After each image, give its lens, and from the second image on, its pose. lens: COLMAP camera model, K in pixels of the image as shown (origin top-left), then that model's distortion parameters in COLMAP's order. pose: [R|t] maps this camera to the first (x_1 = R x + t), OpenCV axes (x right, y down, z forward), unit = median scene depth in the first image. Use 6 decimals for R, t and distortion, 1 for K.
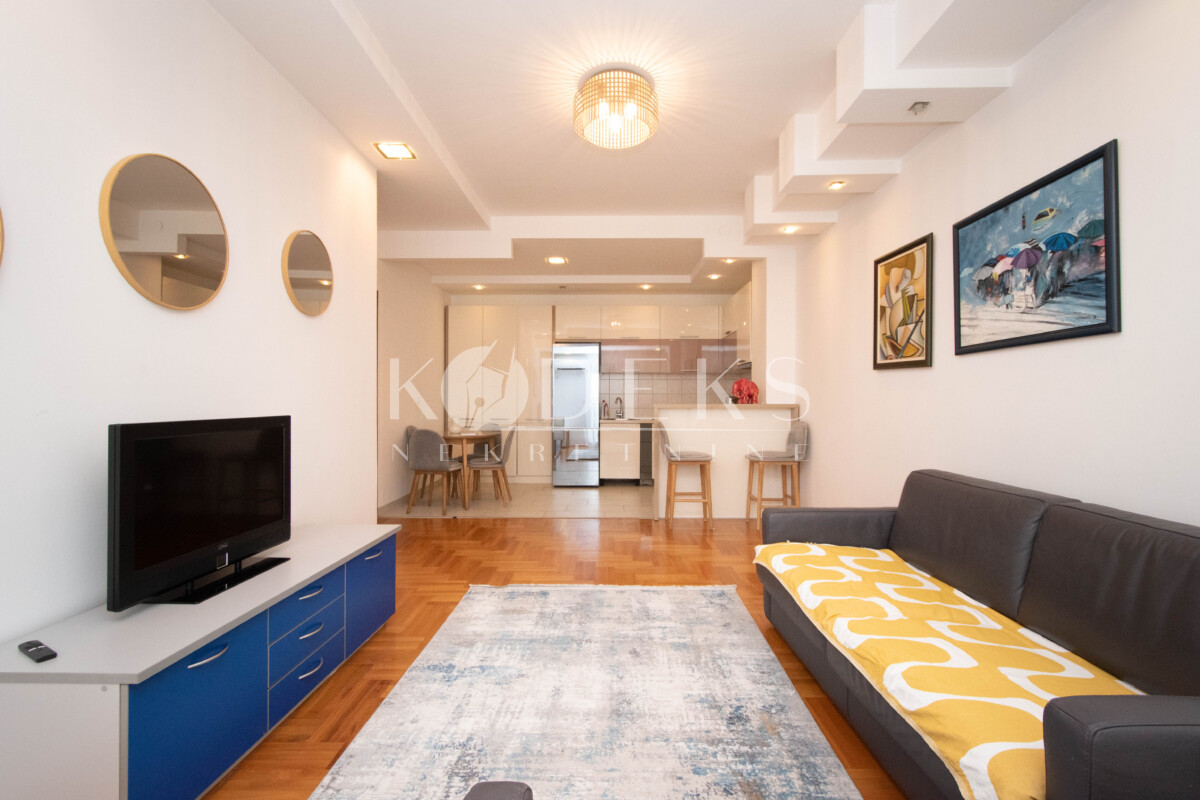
lens RADIAL K [[536.8, 0, 627.6], [0, 536.8, 394.8], [0, 0, 1]] dist [0.001336, 0.000168]
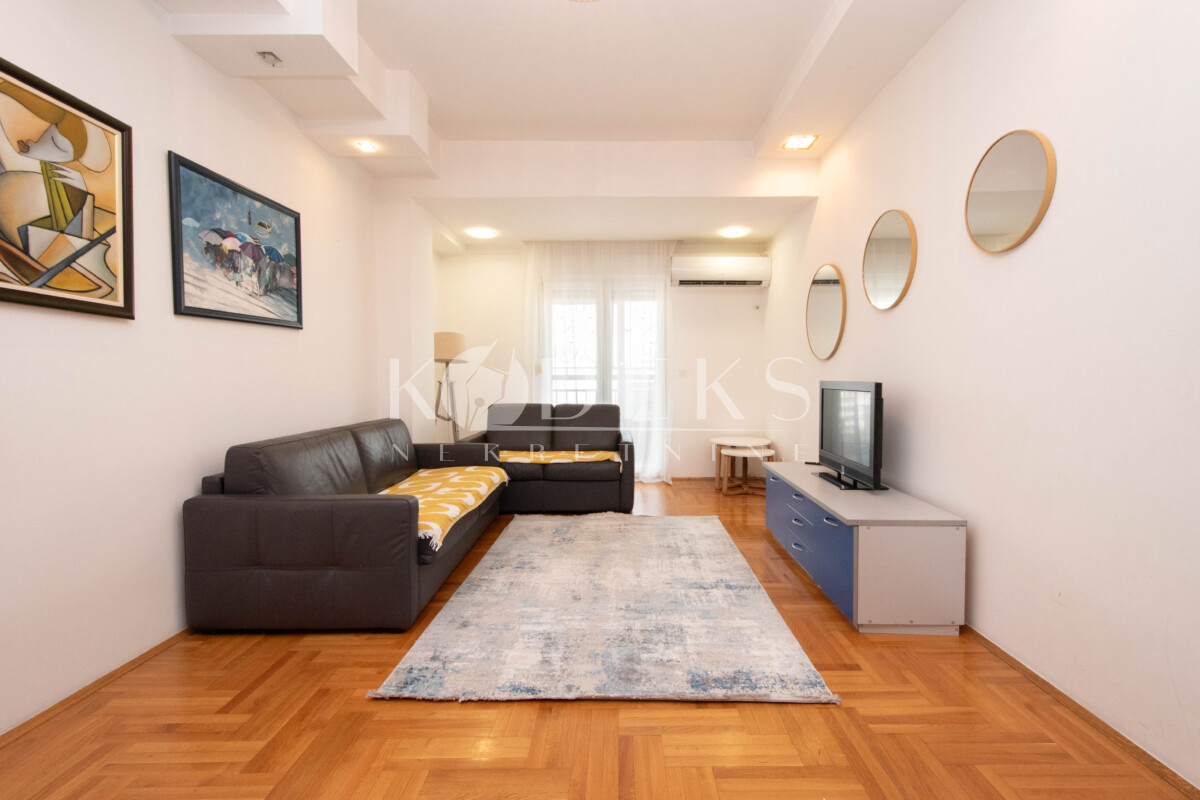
lens RADIAL K [[536.8, 0, 627.6], [0, 536.8, 394.8], [0, 0, 1]] dist [0.001336, 0.000168]
pose [[-0.999837, -0.001032, 0.017998, -0.115226], [-0.000502, 0.999566, 0.029443, 0.030897], [-0.018020, 0.029429, -0.999404, 2.149345]]
